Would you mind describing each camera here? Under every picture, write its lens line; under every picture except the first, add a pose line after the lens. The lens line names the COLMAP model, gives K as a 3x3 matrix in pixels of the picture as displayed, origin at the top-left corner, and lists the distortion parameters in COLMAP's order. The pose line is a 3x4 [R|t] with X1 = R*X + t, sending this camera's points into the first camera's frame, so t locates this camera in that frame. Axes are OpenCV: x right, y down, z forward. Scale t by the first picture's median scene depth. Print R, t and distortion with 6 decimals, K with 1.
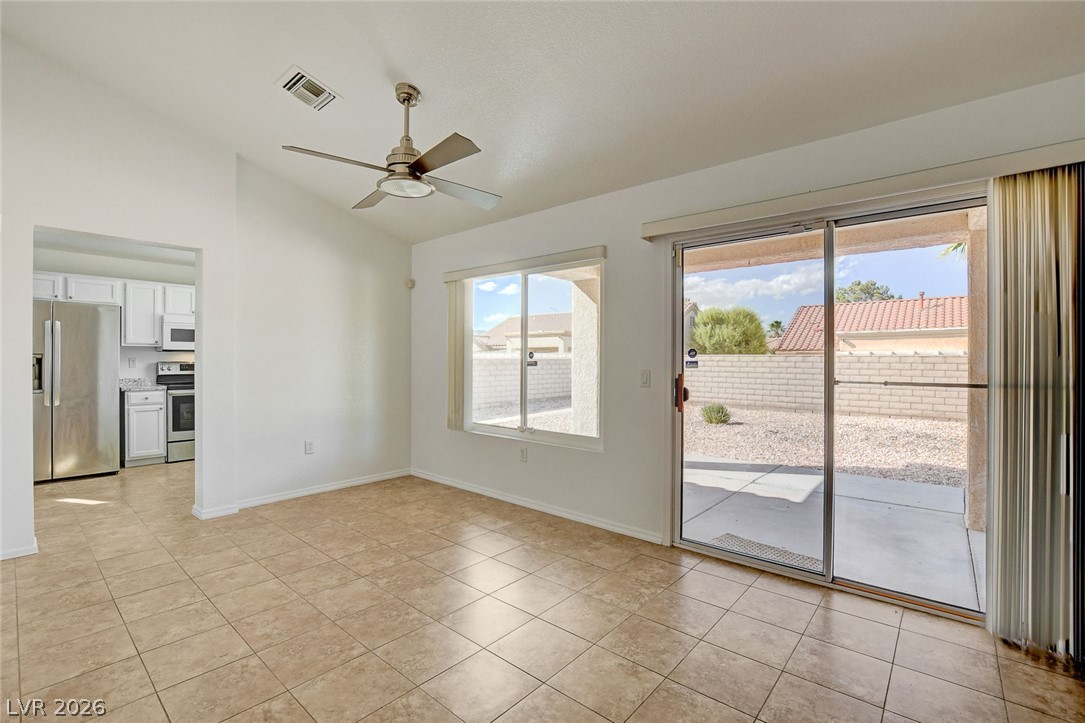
lens RADIAL K [[475.4, 0, 521.1], [0, 475.4, 360.1], [0, 0, 1]] dist [-0.026306, 0.005143]
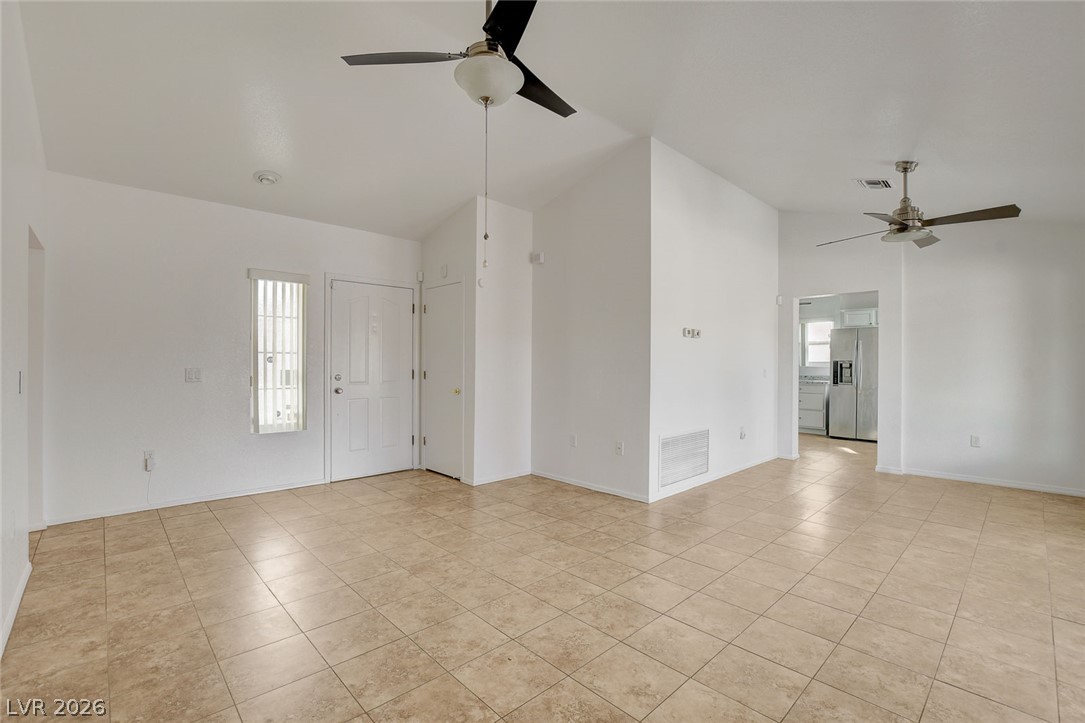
lens RADIAL K [[475.4, 0, 549.4], [0, 475.4, 363.7], [0, 0, 1]] dist [-0.026306, 0.005143]
pose [[-0.069322, 0.001070, -0.997594, 0.982338], [-0.002765, 0.999995, 0.001265, -0.001219], [0.997590, 0.002846, -0.069319, 0.070348]]
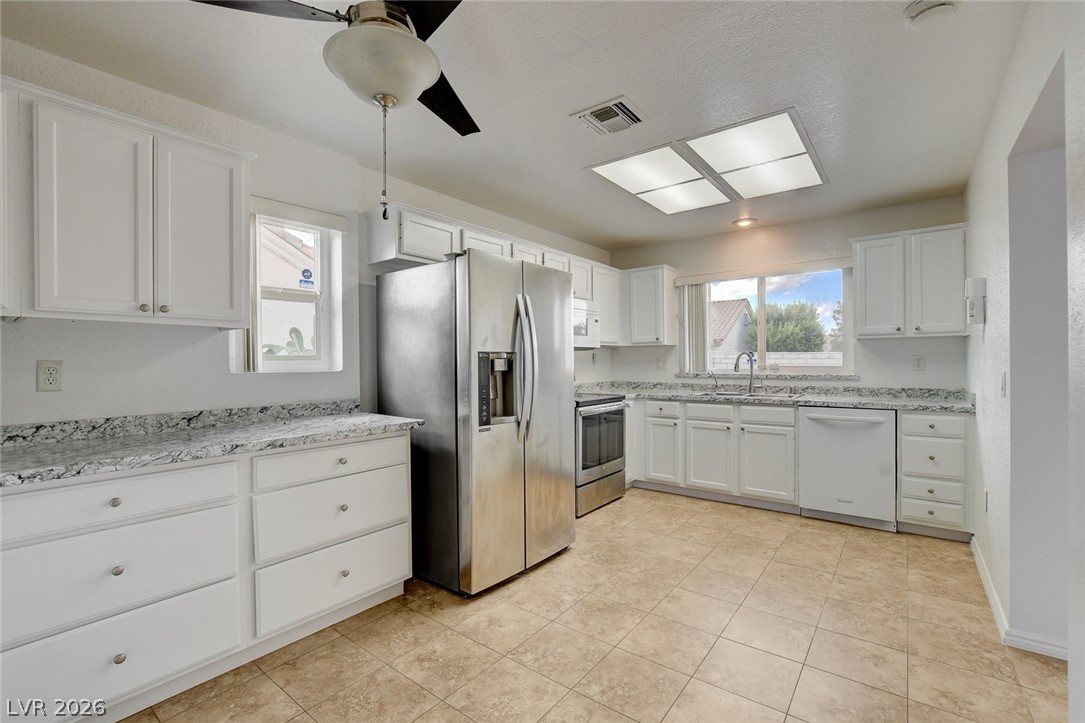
lens RADIAL K [[475.4, 0, 536.9], [0, 475.4, 364.3], [0, 0, 1]] dist [-0.026306, 0.005143]
pose [[0.997657, -0.008229, 0.067917, -1.456617], [0.007533, 0.999917, 0.010499, -0.002975], [-0.067998, -0.009963, 0.997636, 0.594042]]
